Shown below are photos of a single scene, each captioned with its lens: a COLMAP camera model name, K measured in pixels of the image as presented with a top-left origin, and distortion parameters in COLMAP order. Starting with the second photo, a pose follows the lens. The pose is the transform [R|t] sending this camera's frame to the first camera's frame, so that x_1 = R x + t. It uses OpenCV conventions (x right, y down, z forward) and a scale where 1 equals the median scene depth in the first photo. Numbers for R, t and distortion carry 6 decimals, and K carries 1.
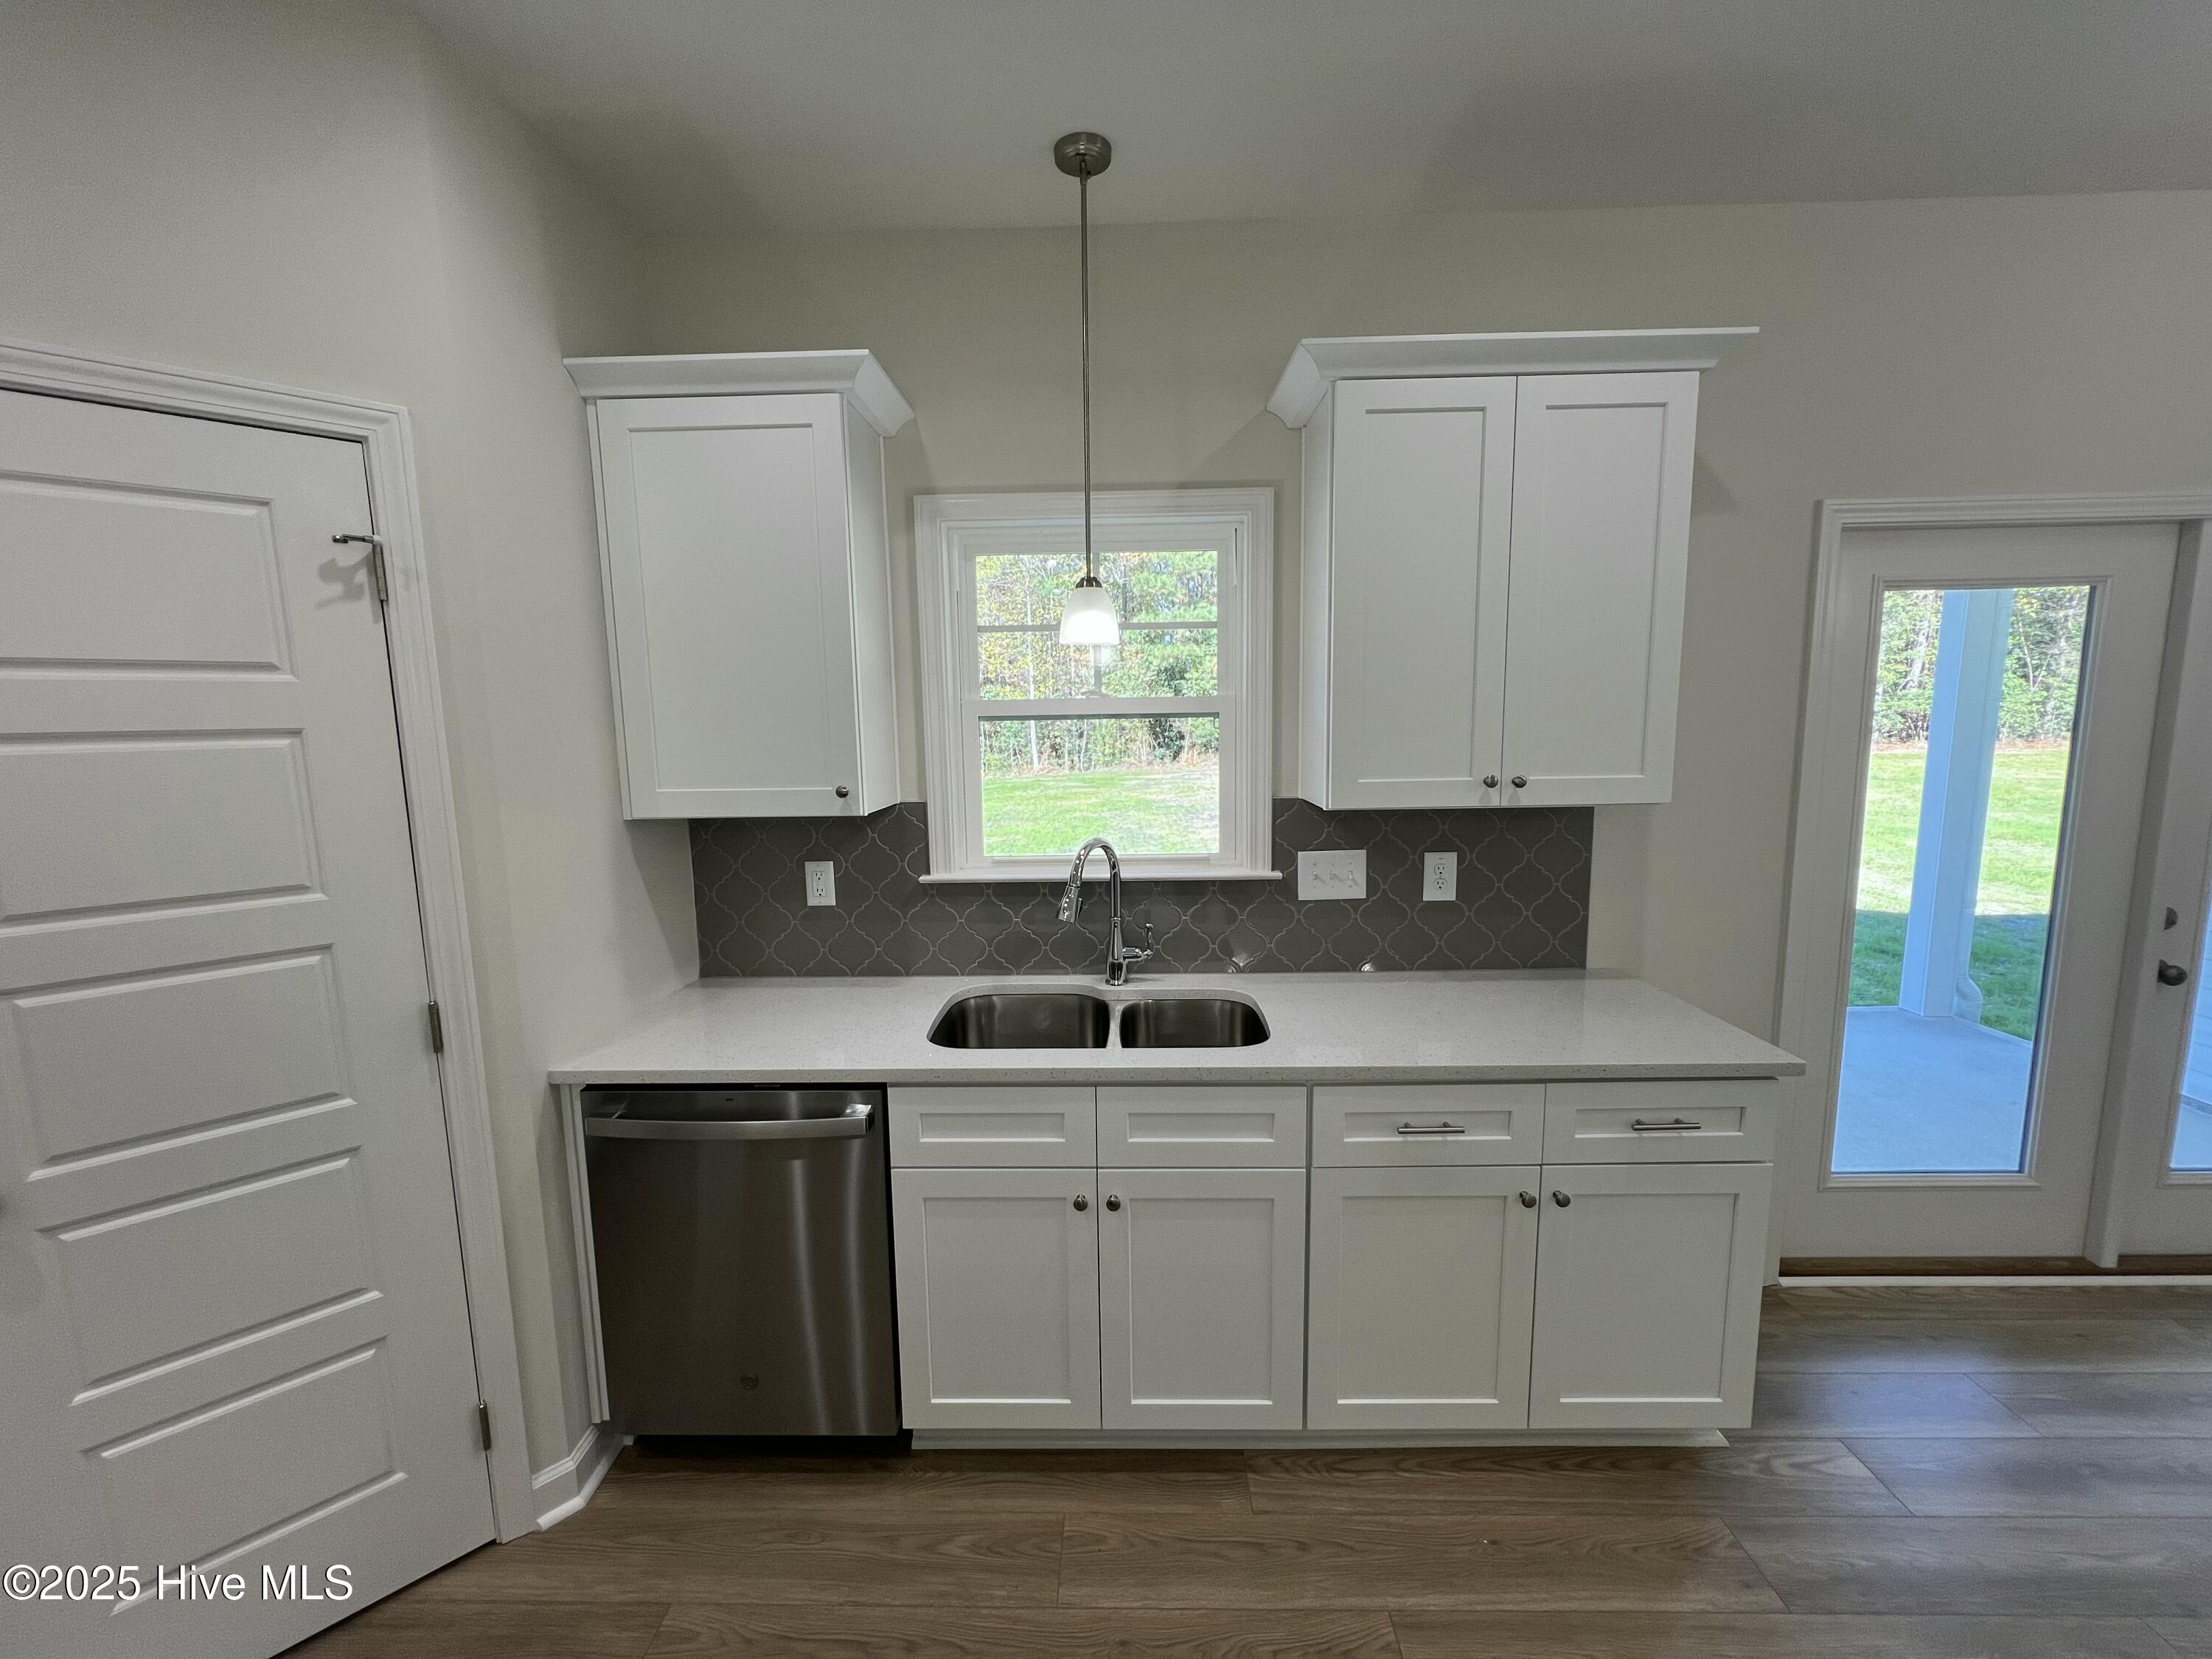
lens RADIAL K [[881.2, 0, 1103.7], [0, 881.2, 833.5], [0, 0, 1]] dist [-0.001037, -0.000286]
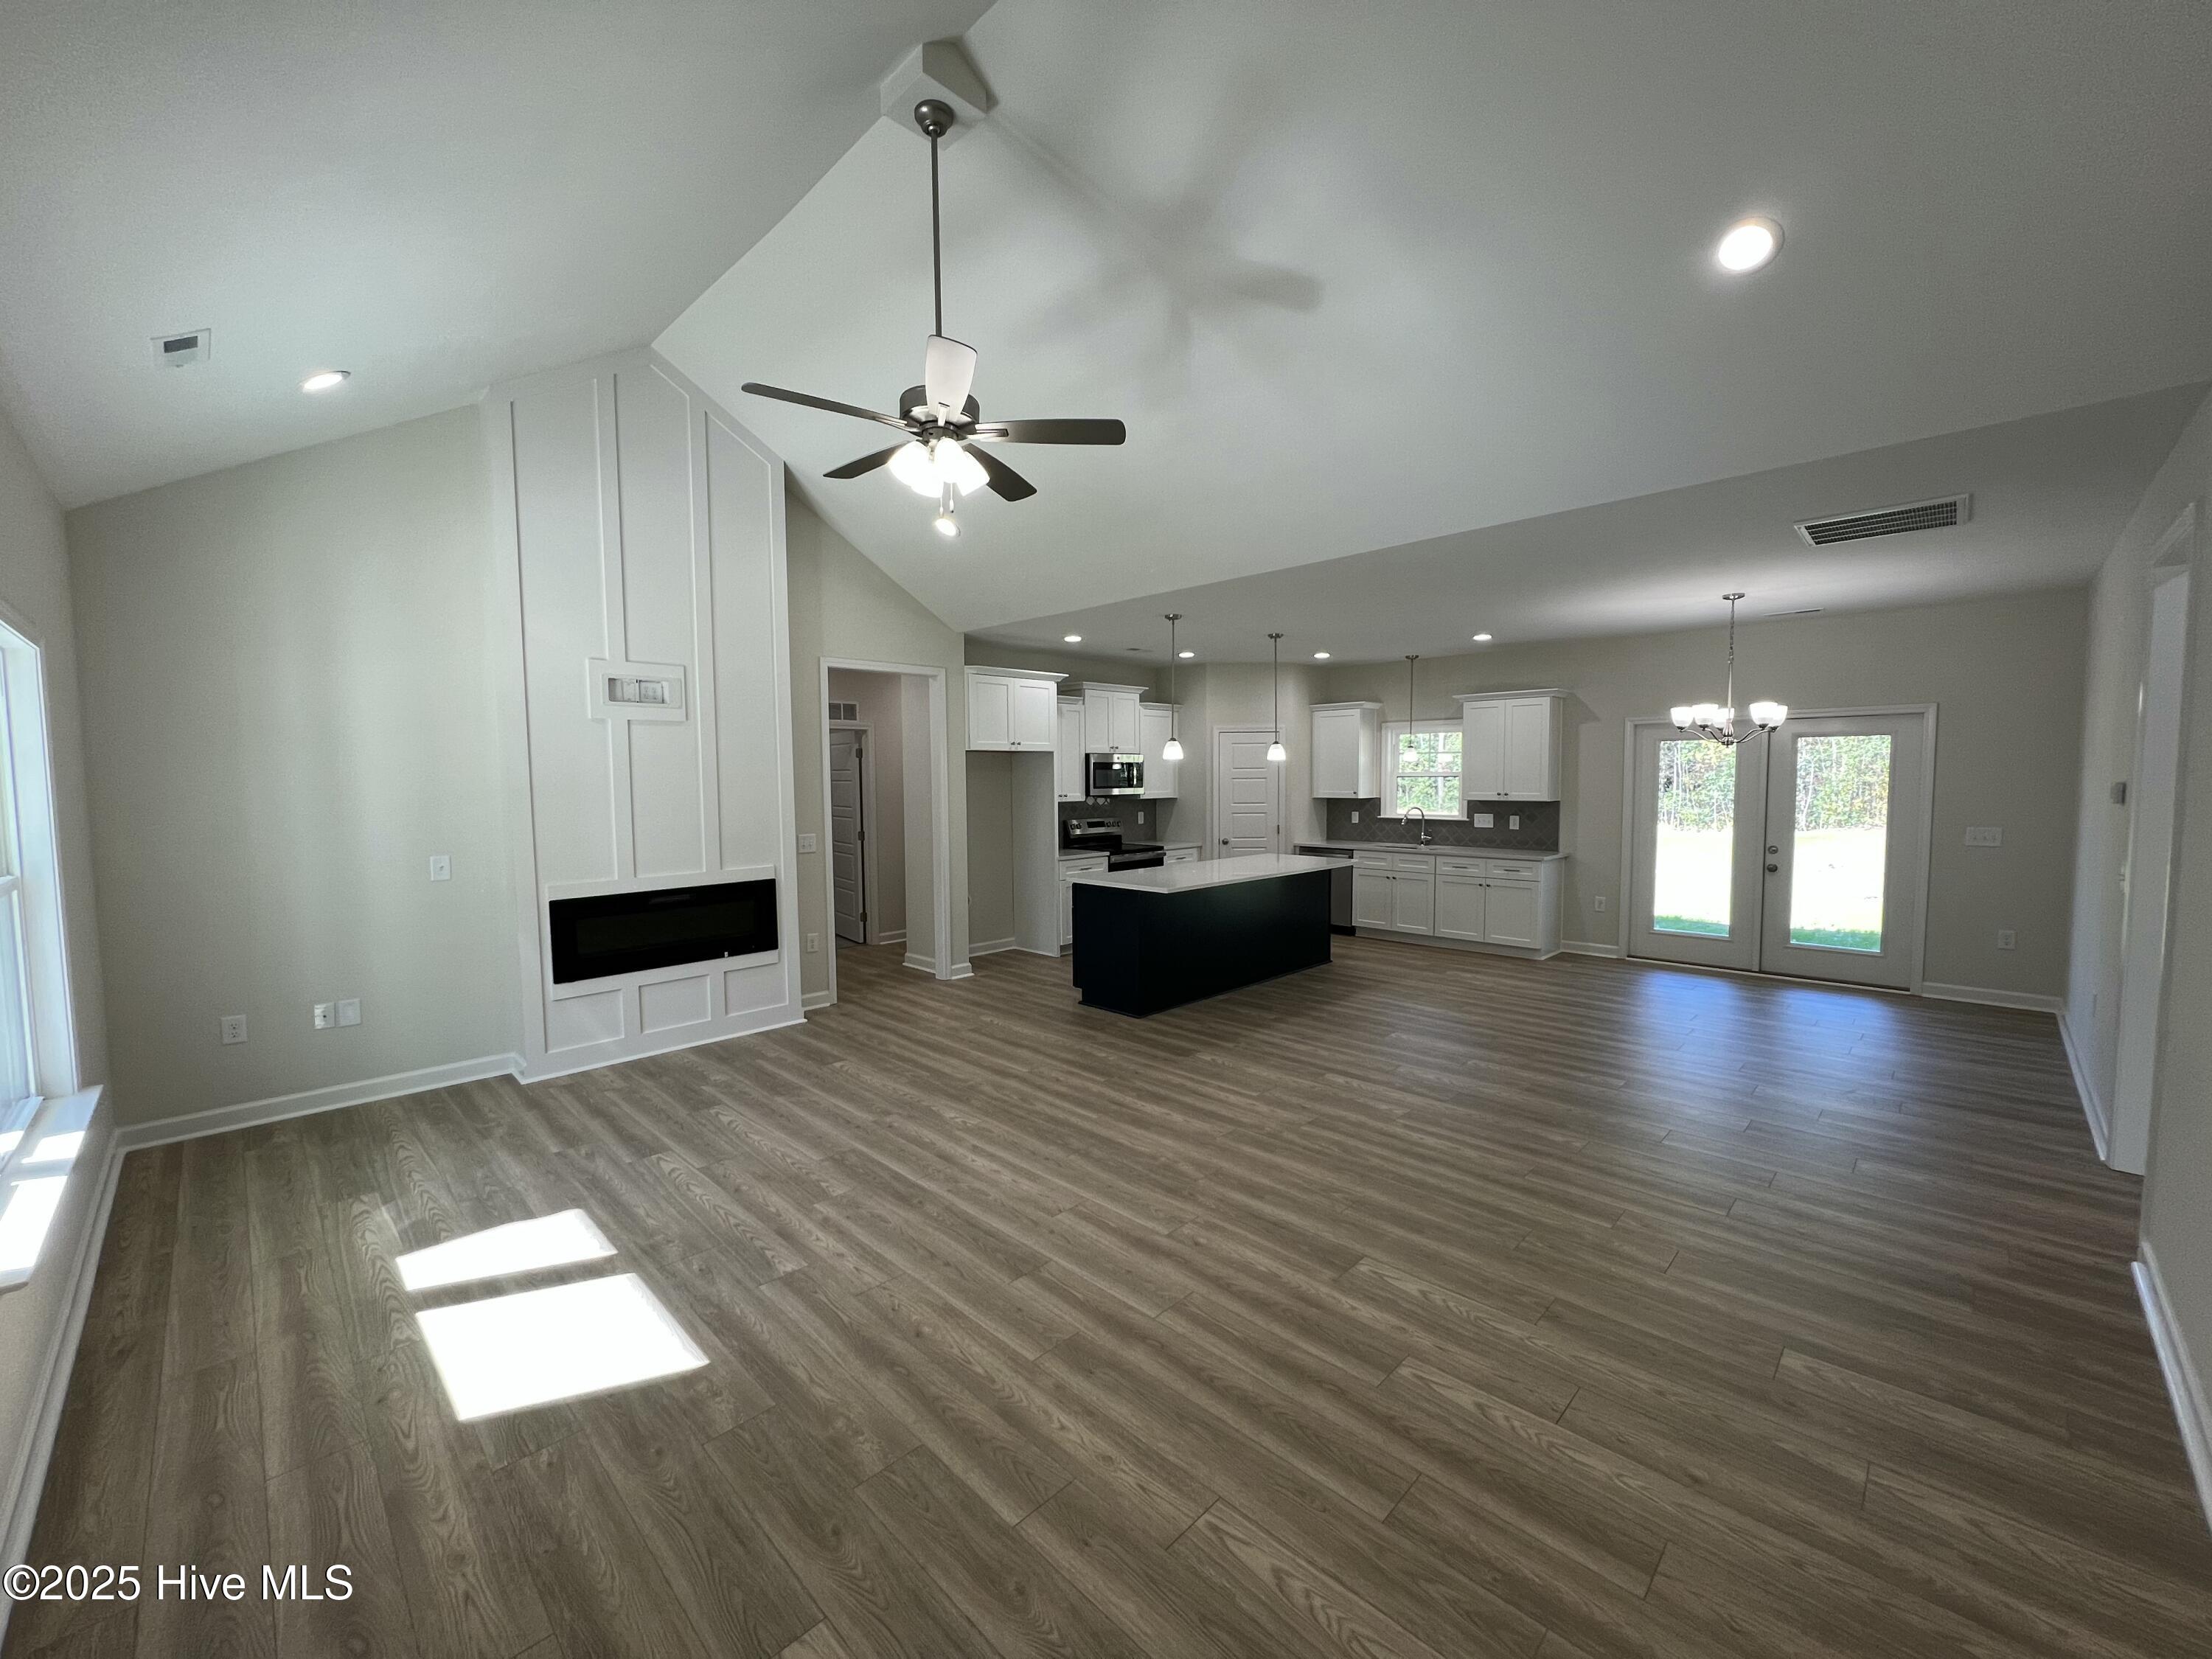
lens RADIAL K [[881.2, 0, 1103.7], [0, 881.2, 833.5], [0, 0, 1]] dist [-0.001037, -0.000286]
pose [[0.724701, 0.057783, -0.686636, 1.935055], [-0.095335, 0.995302, -0.016862, 0.370686], [0.682437, 0.077680, 0.726805, -3.238373]]
